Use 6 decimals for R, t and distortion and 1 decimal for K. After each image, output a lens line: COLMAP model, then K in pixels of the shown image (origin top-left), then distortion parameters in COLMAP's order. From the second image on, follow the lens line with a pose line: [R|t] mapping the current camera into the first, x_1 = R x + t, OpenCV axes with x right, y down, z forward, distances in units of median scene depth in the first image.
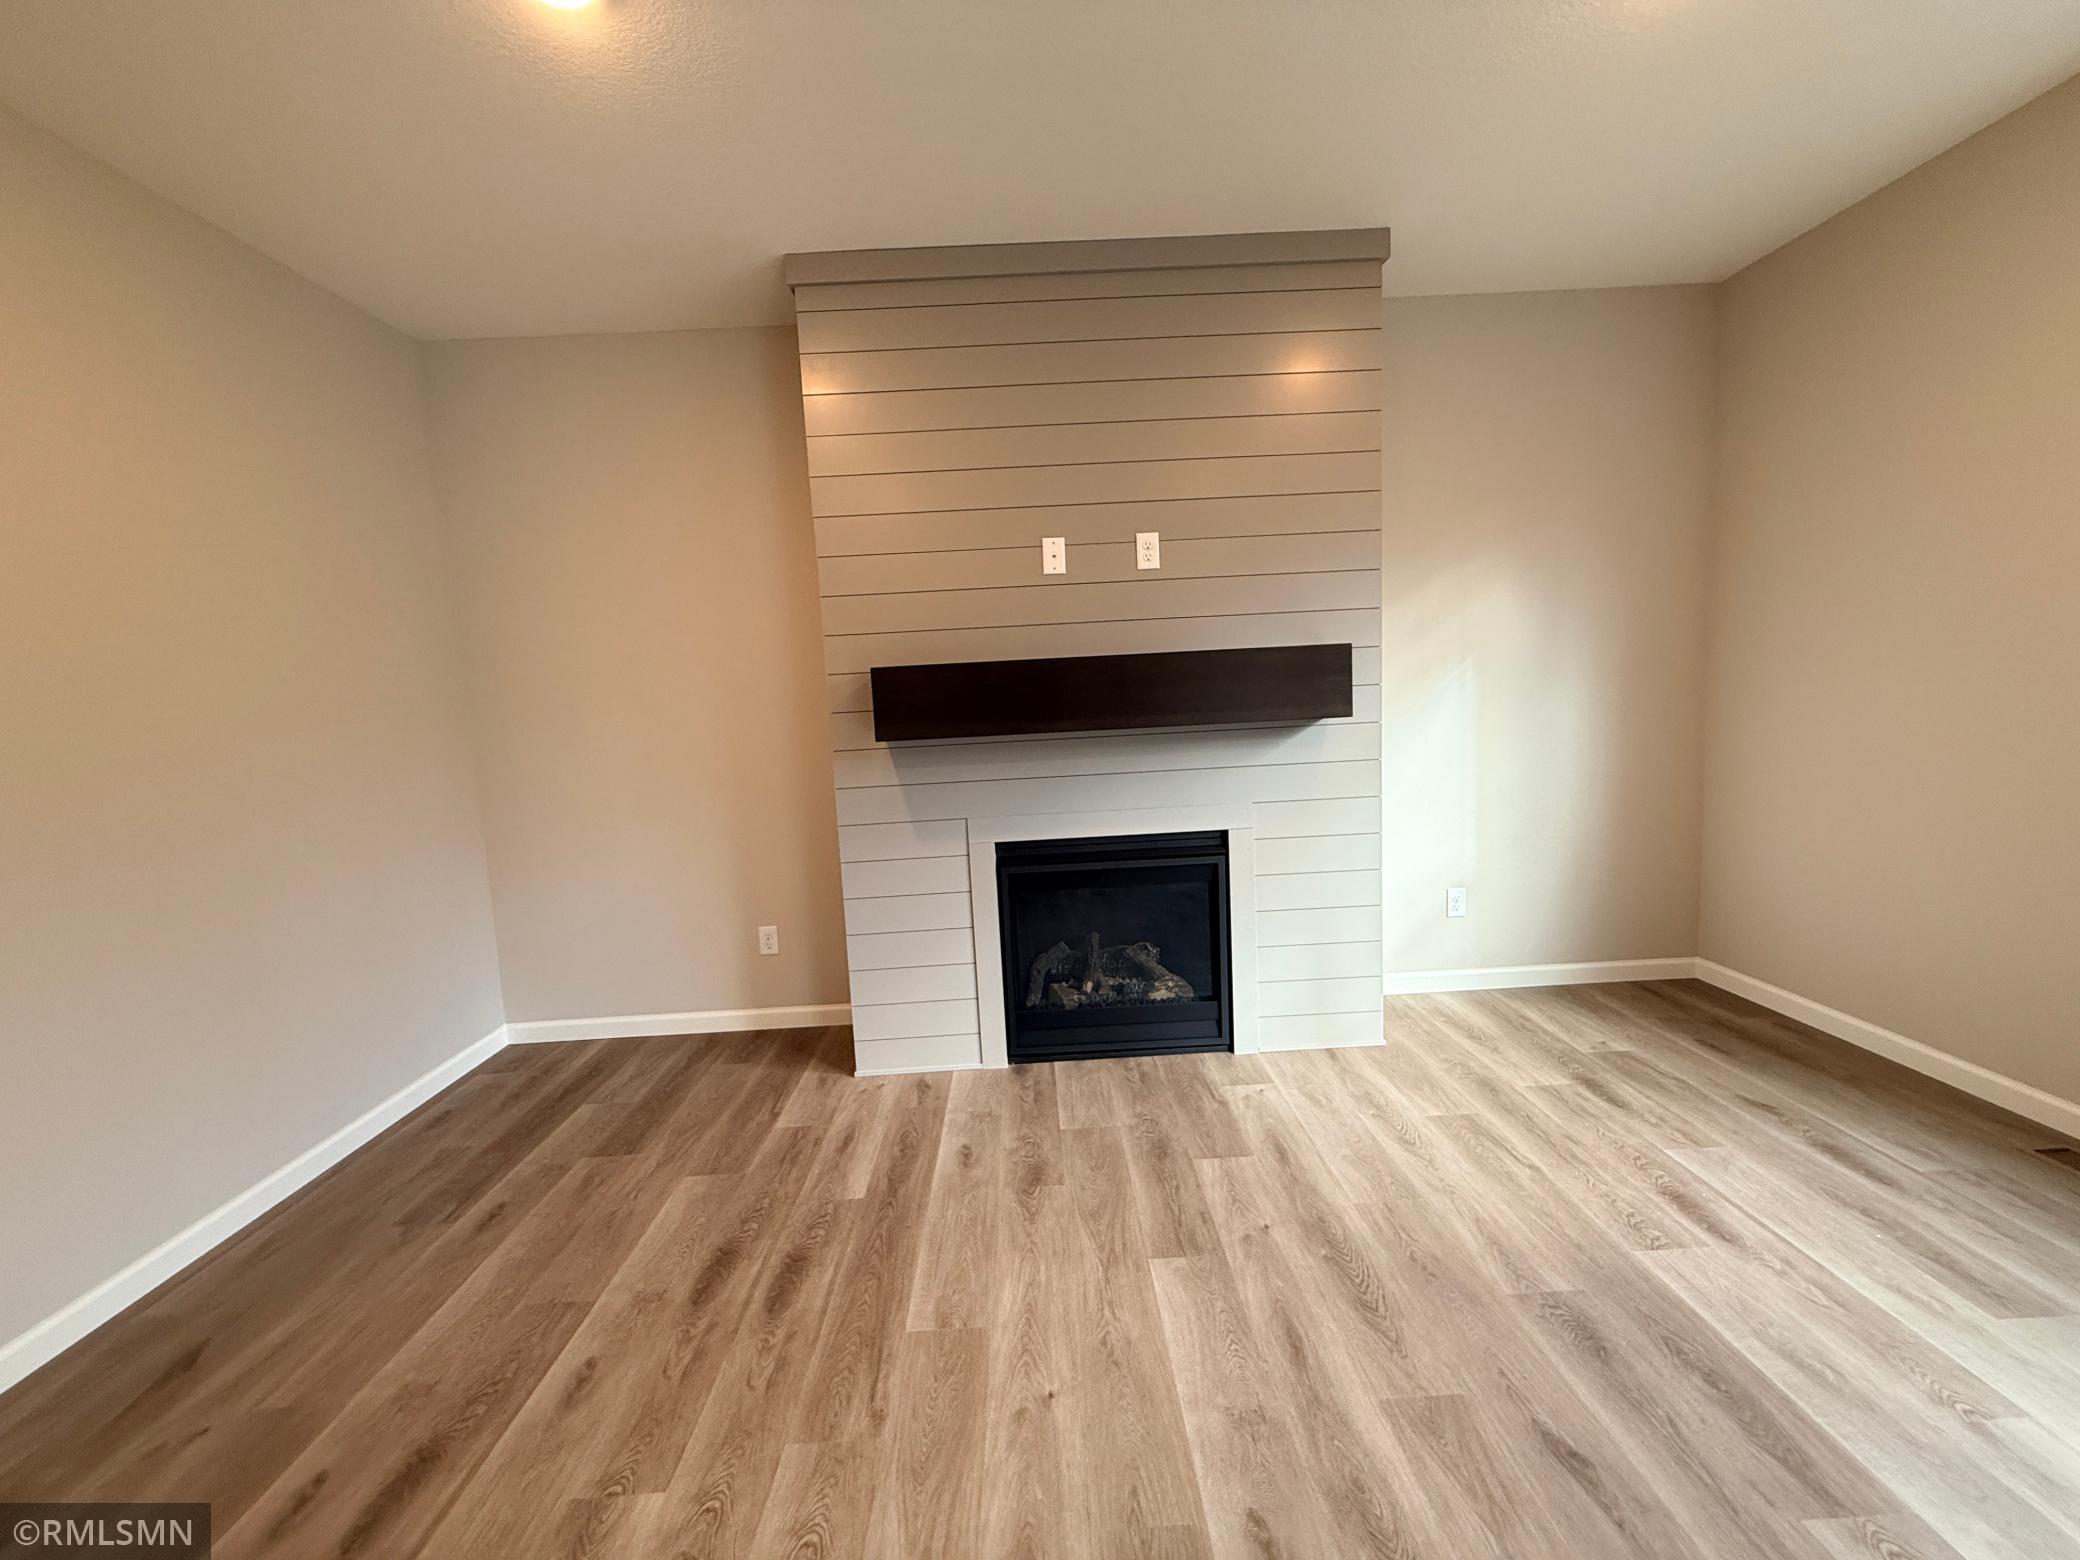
lens RADIAL K [[830.7, 0, 1038.0], [0, 830.7, 781.4], [0, 0, 1]] dist [0.001660, -0.000638]
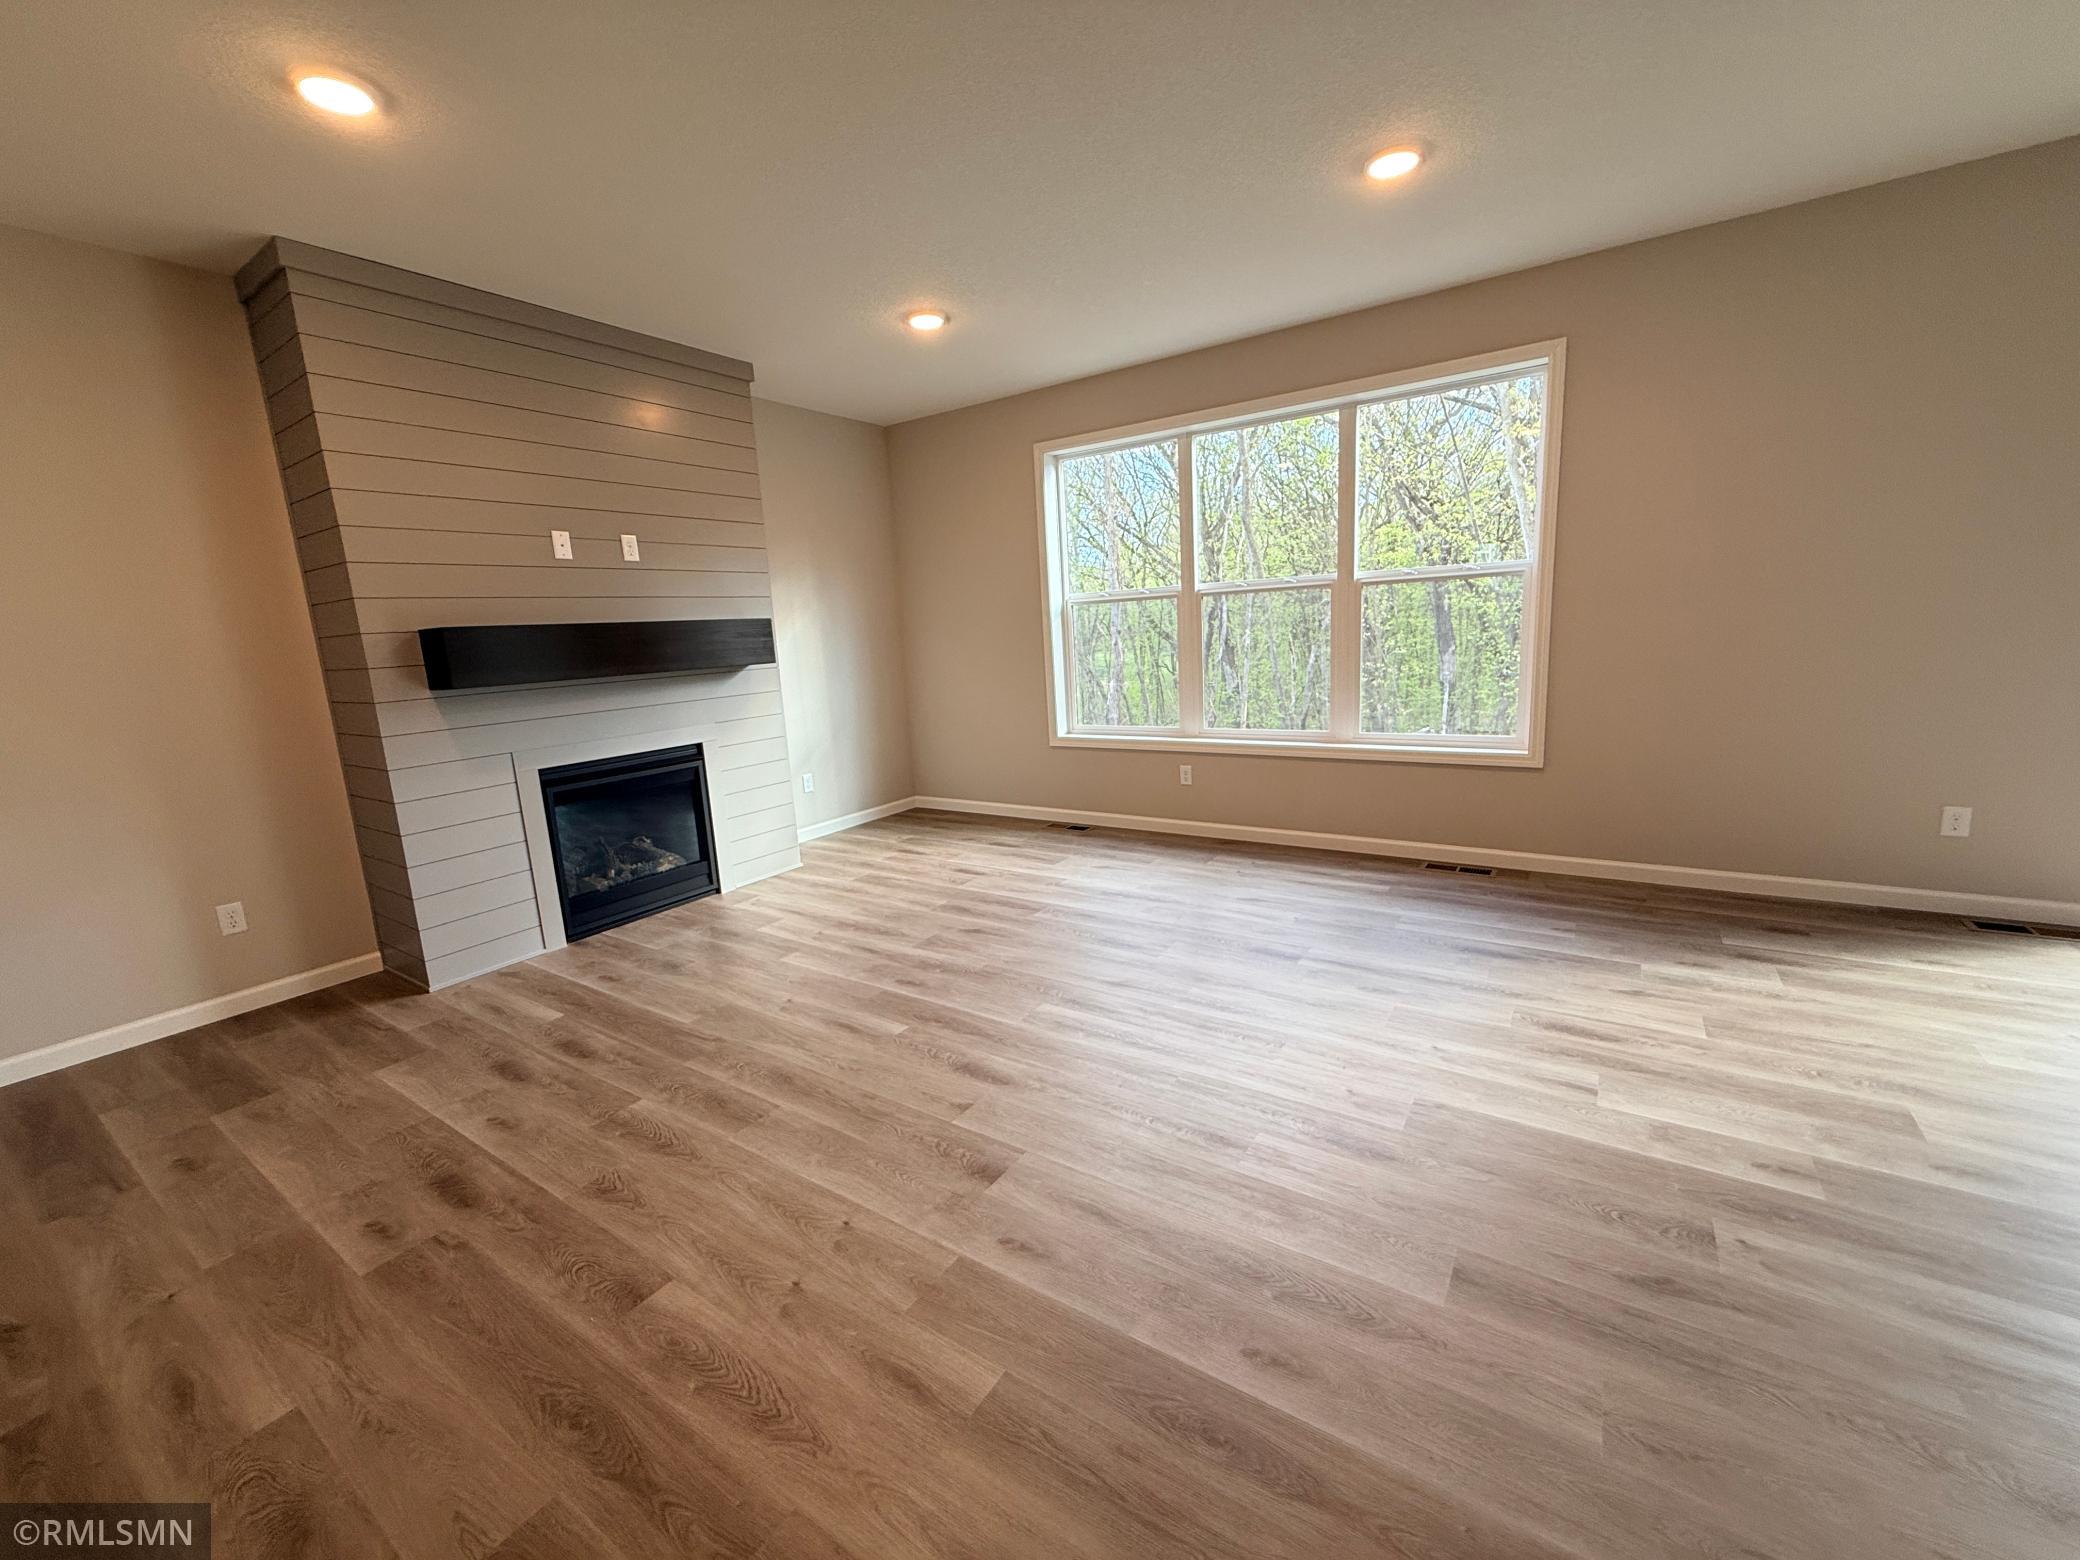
lens RADIAL K [[830.7, 0, 1038.0], [0, 830.7, 781.4], [0, 0, 1]] dist [0.001660, -0.000638]
pose [[0.575643, -0.131259, 0.807098, -0.680837], [0.112728, 0.990347, 0.080661, 0.080790], [-0.809894, 0.044550, 0.584882, -0.376934]]
